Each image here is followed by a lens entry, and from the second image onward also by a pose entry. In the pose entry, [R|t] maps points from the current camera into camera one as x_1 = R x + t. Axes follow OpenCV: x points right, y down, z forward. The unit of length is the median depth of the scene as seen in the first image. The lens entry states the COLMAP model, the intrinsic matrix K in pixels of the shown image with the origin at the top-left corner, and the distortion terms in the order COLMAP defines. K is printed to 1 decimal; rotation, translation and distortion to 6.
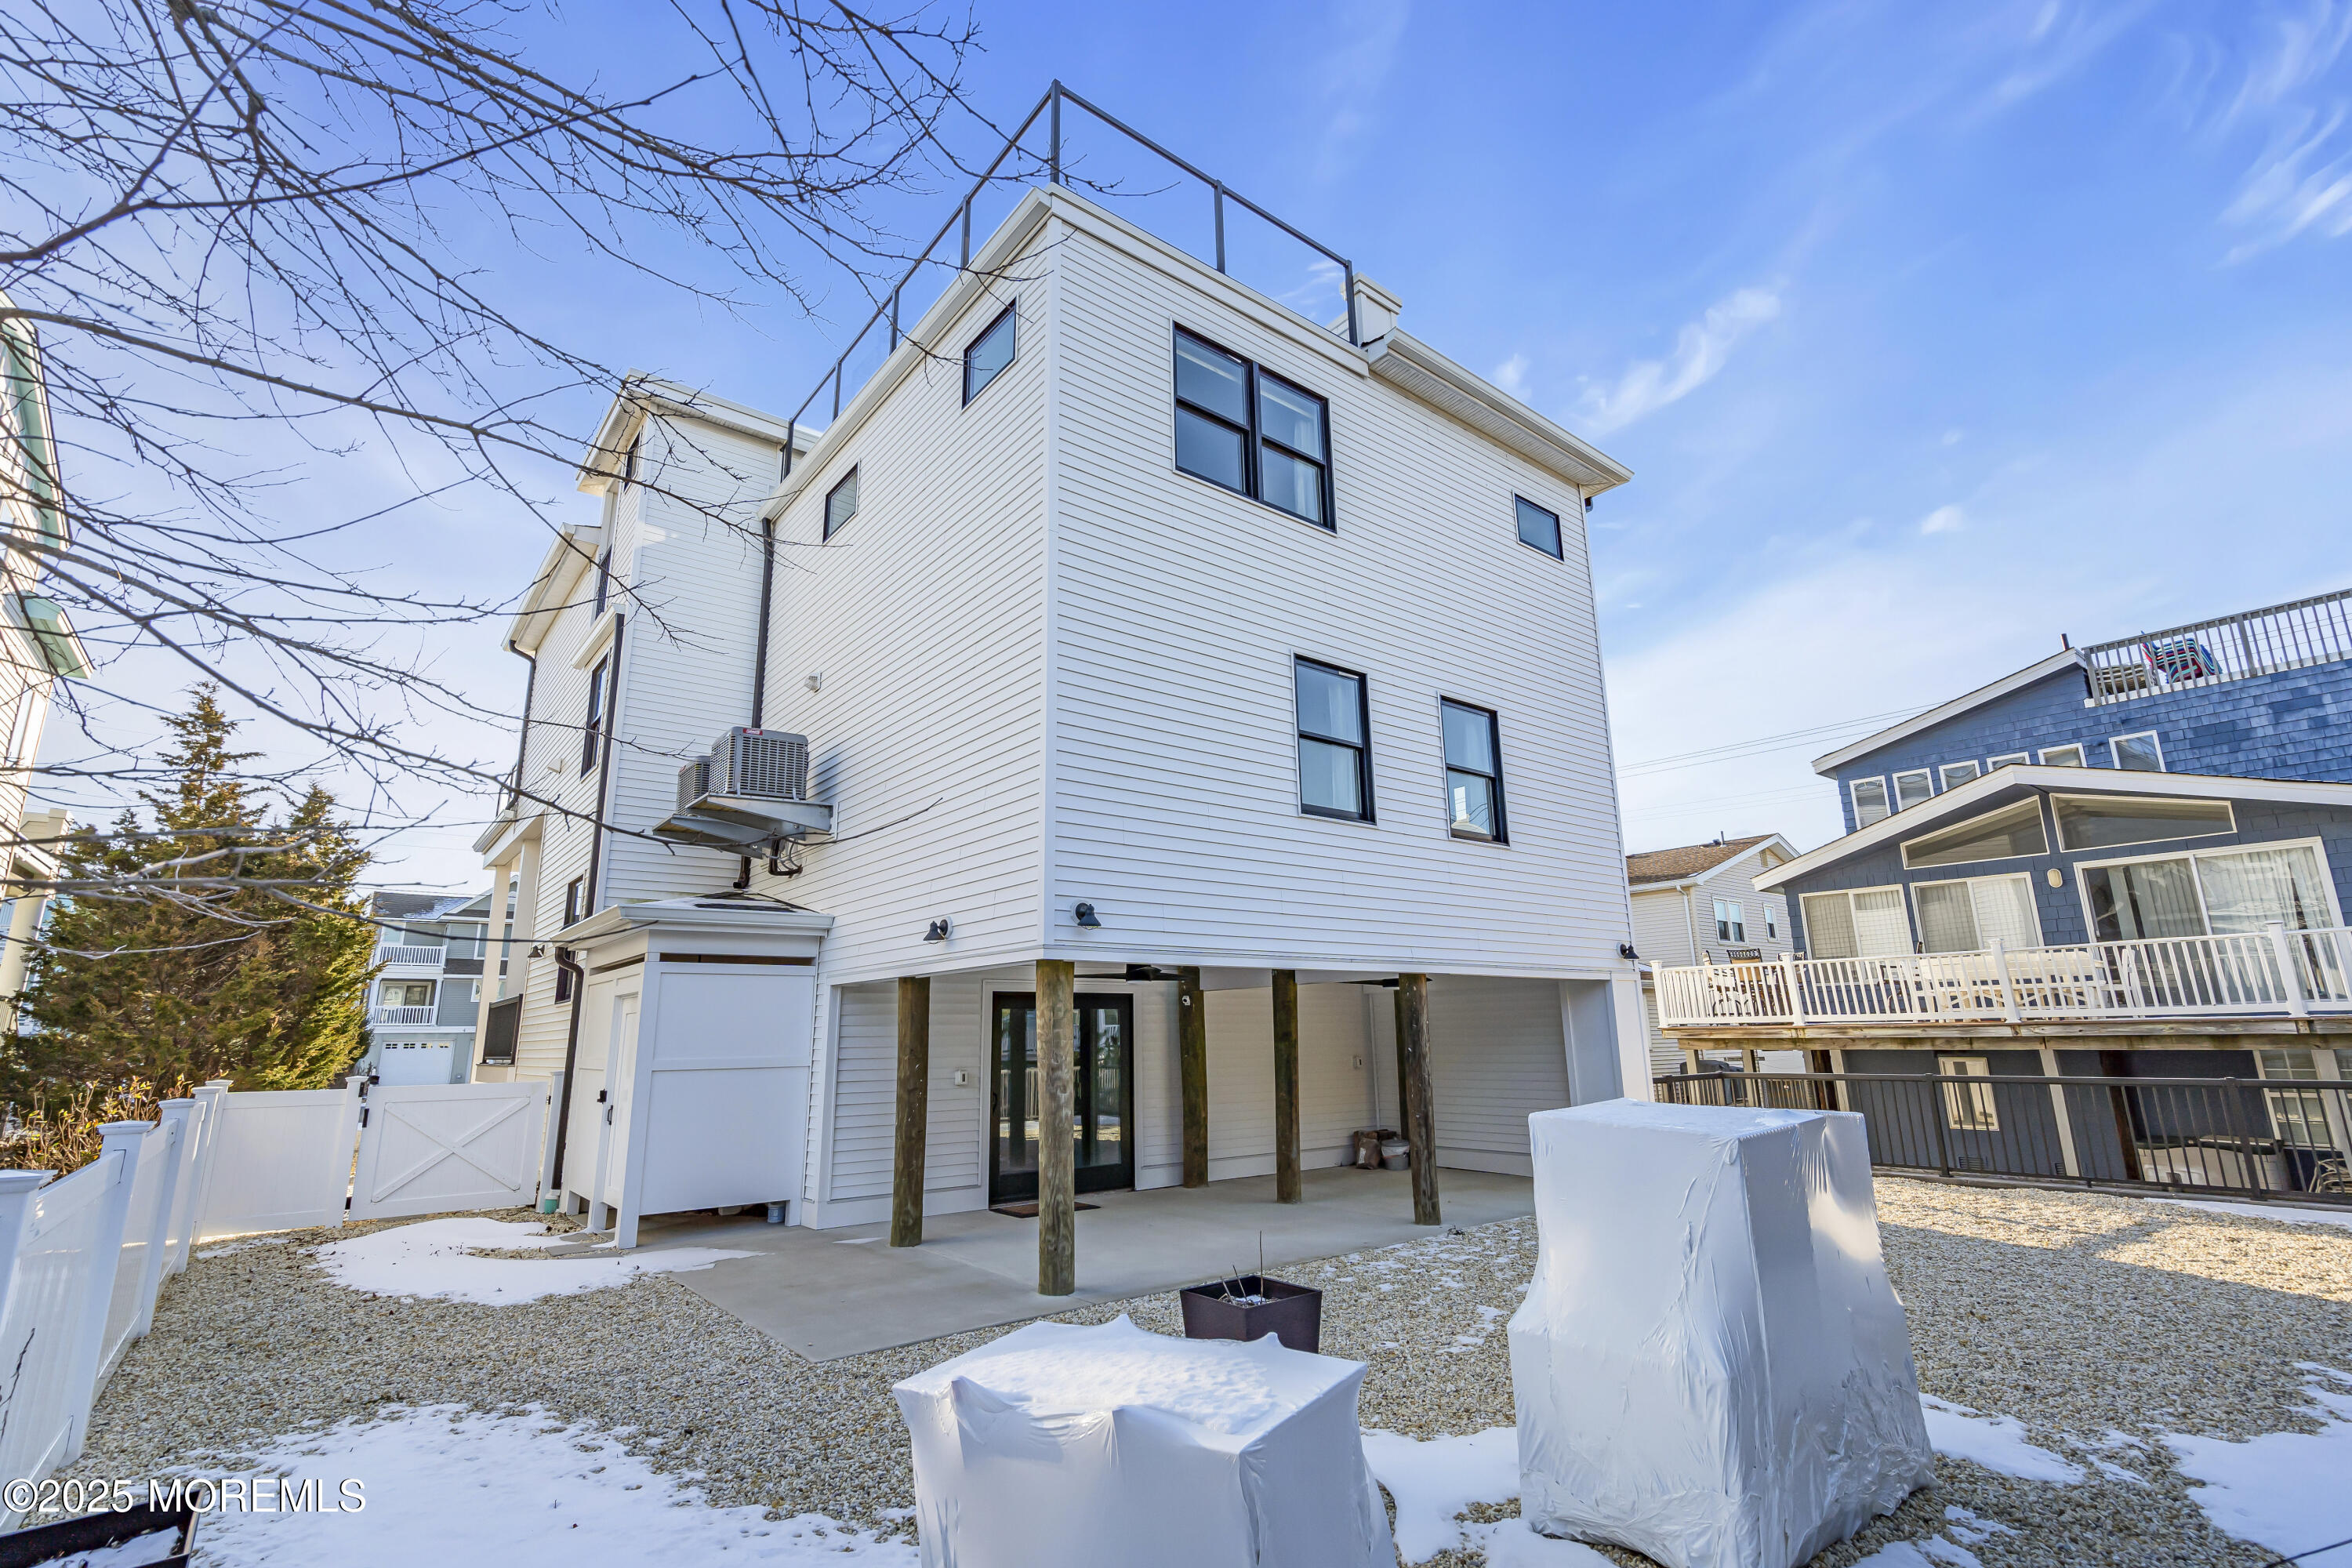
lens RADIAL K [[1058.2, 0, 1165.3], [0, 1058.2, 731.7], [0, 0, 1]] dist [0.003024, 0.000647]
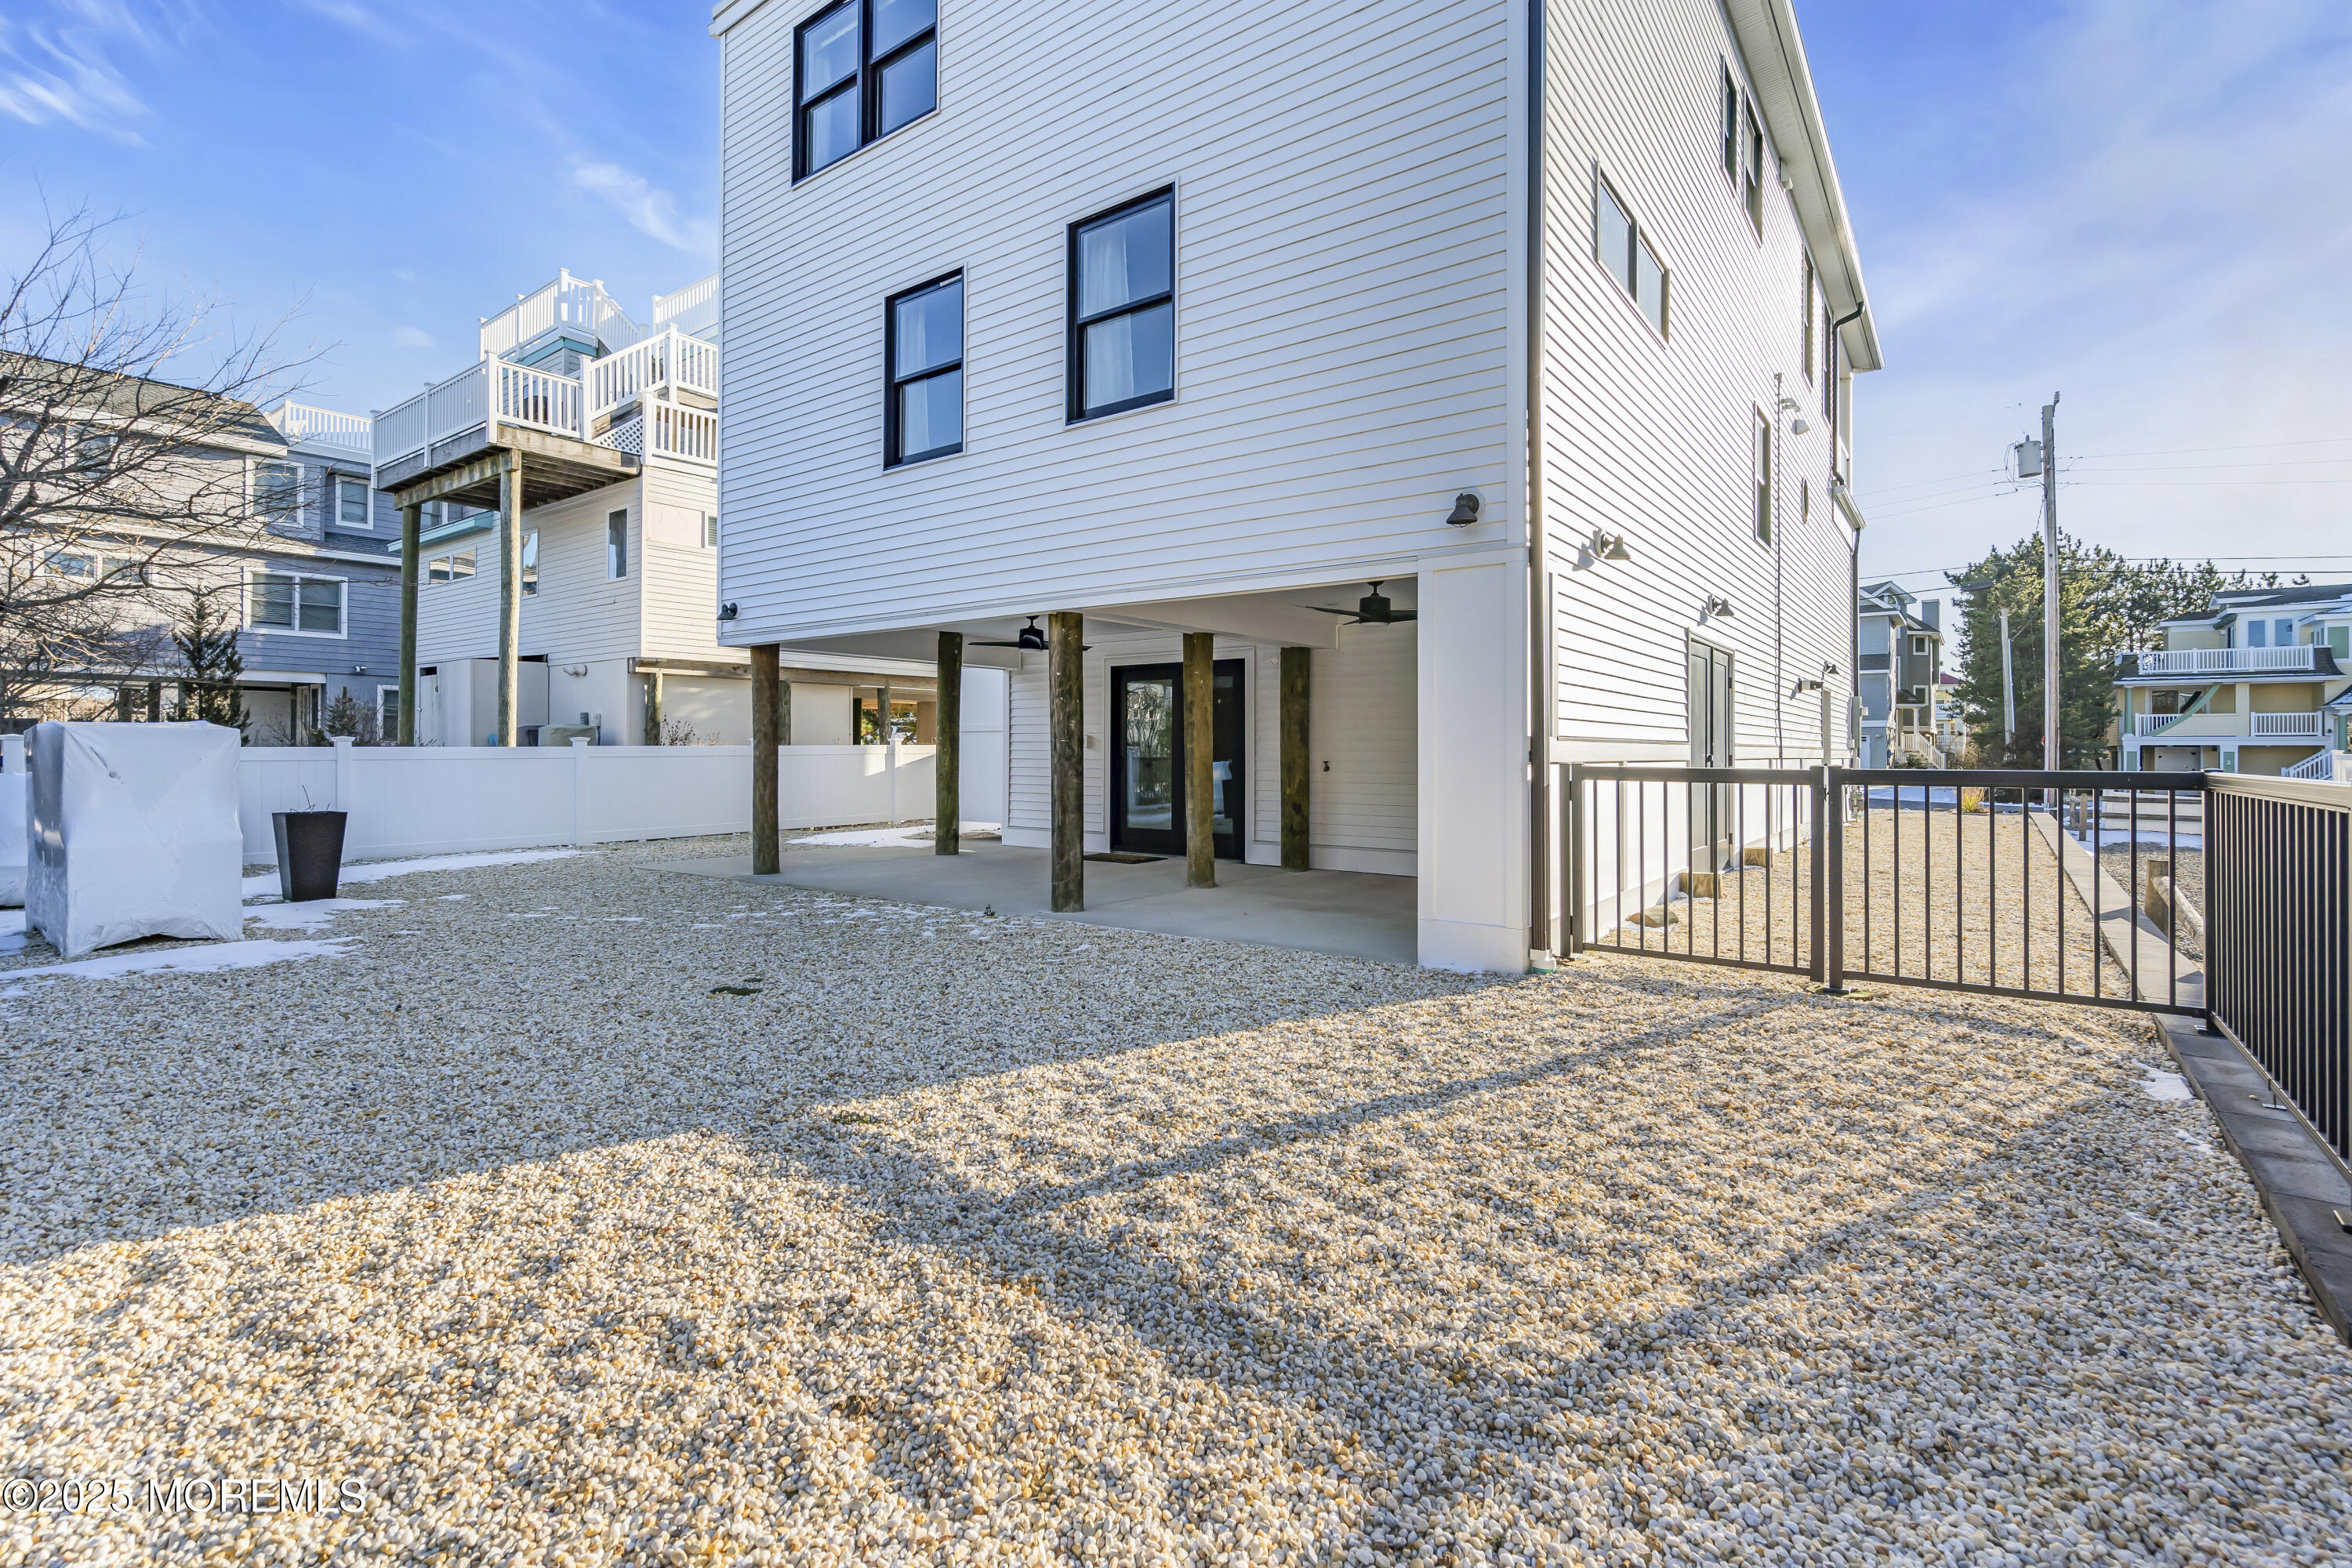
lens RADIAL K [[1058.2, 0, 1165.3], [0, 1058.2, 731.7], [0, 0, 1]] dist [0.003024, 0.000647]
pose [[0.241363, -0.008094, -0.970401, 0.945193], [0.244826, 0.968127, 0.052819, 0.268411], [0.939044, -0.250328, 0.235652, 0.789656]]
